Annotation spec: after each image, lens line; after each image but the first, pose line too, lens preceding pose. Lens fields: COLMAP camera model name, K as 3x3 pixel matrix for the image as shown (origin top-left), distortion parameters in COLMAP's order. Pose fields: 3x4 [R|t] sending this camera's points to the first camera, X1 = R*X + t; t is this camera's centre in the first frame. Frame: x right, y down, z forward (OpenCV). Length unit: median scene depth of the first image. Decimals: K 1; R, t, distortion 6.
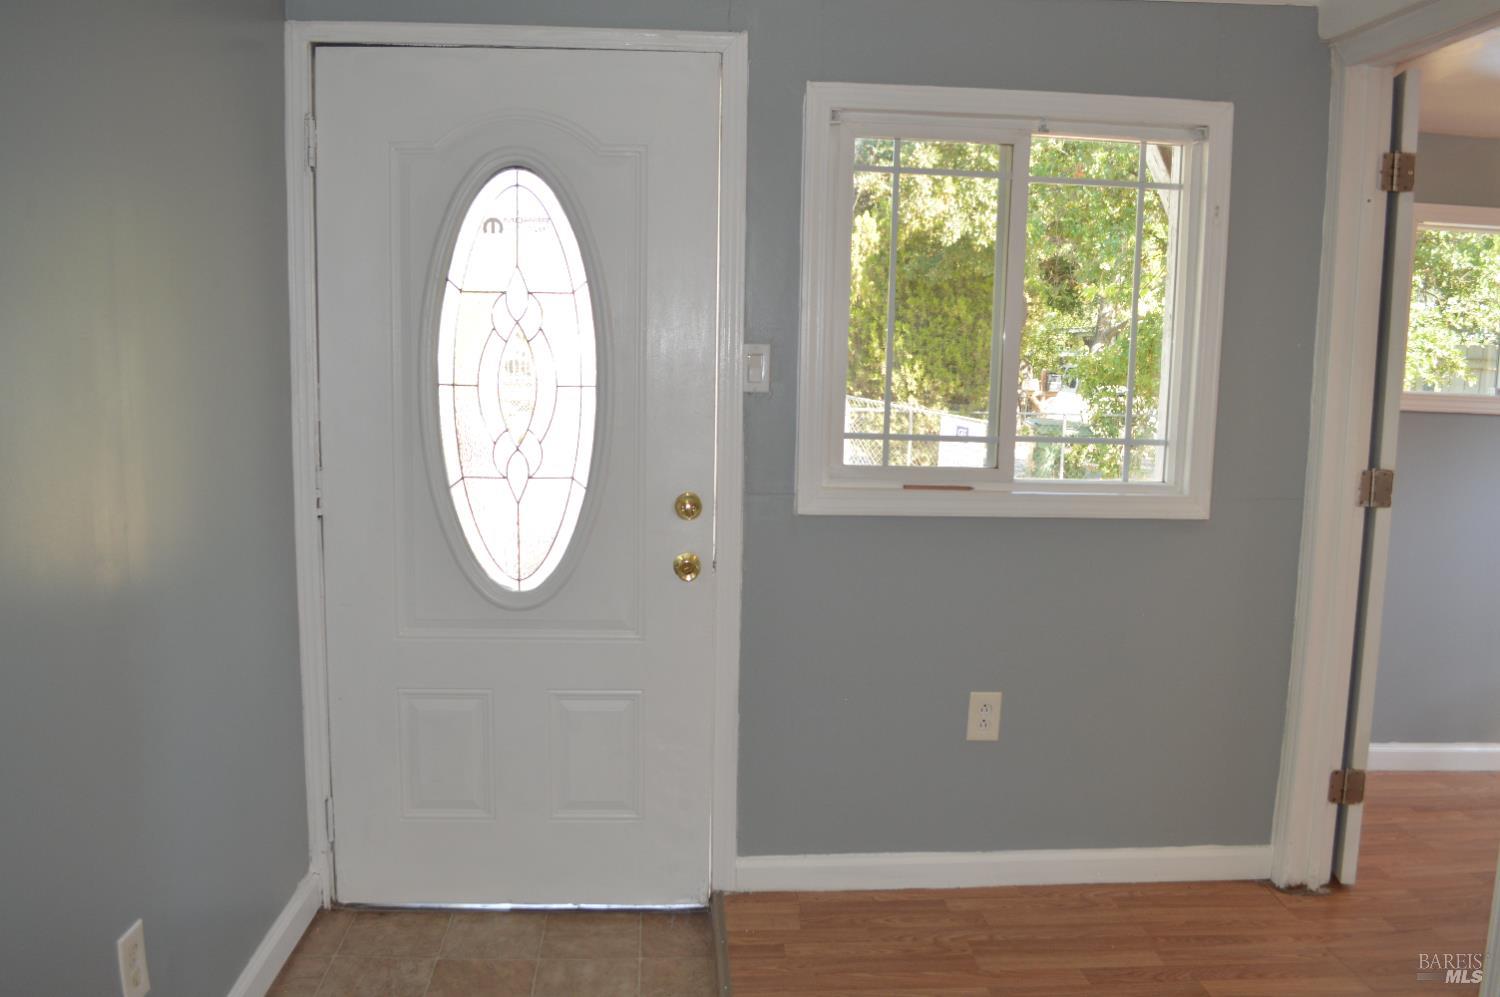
lens RADIAL K [[1191.1, 0, 748.3], [0, 1191.1, 502.8], [0, 0, 1]] dist [-0.080262, 0.012083]
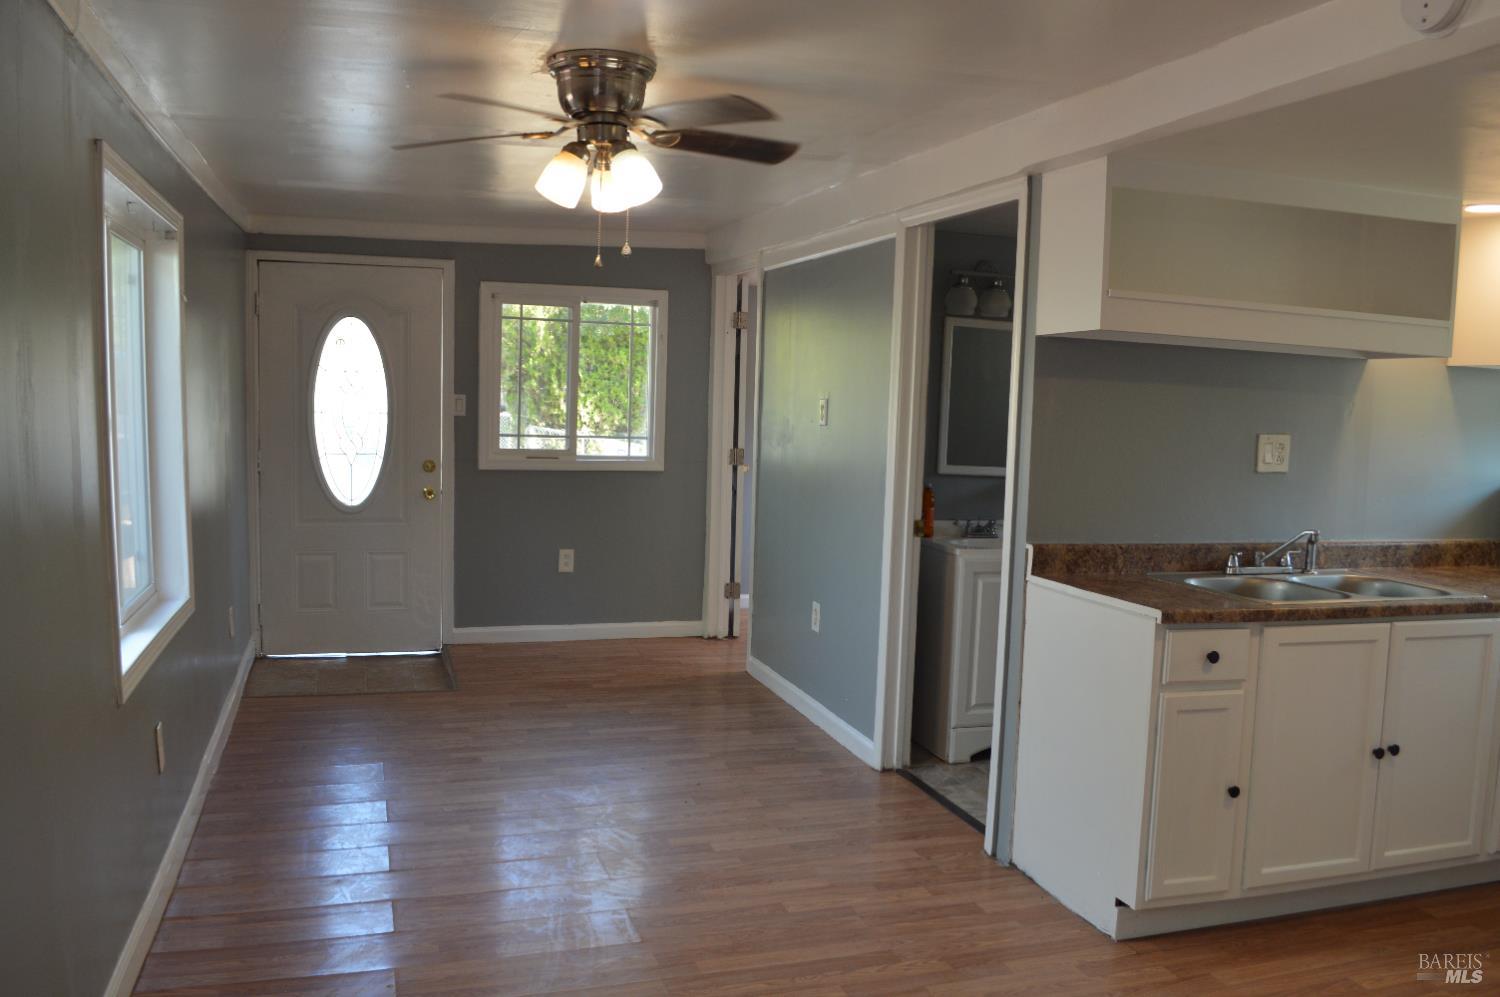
lens RADIAL K [[1191.1, 0, 752.4], [0, 1191.1, 491.0], [0, 0, 1]] dist [-0.080262, 0.012083]
pose [[0.969145, -0.013838, 0.246101, -0.002222], [0.023557, 0.999053, -0.036592, 0.030536], [-0.245362, 0.041260, 0.968553, -0.275456]]
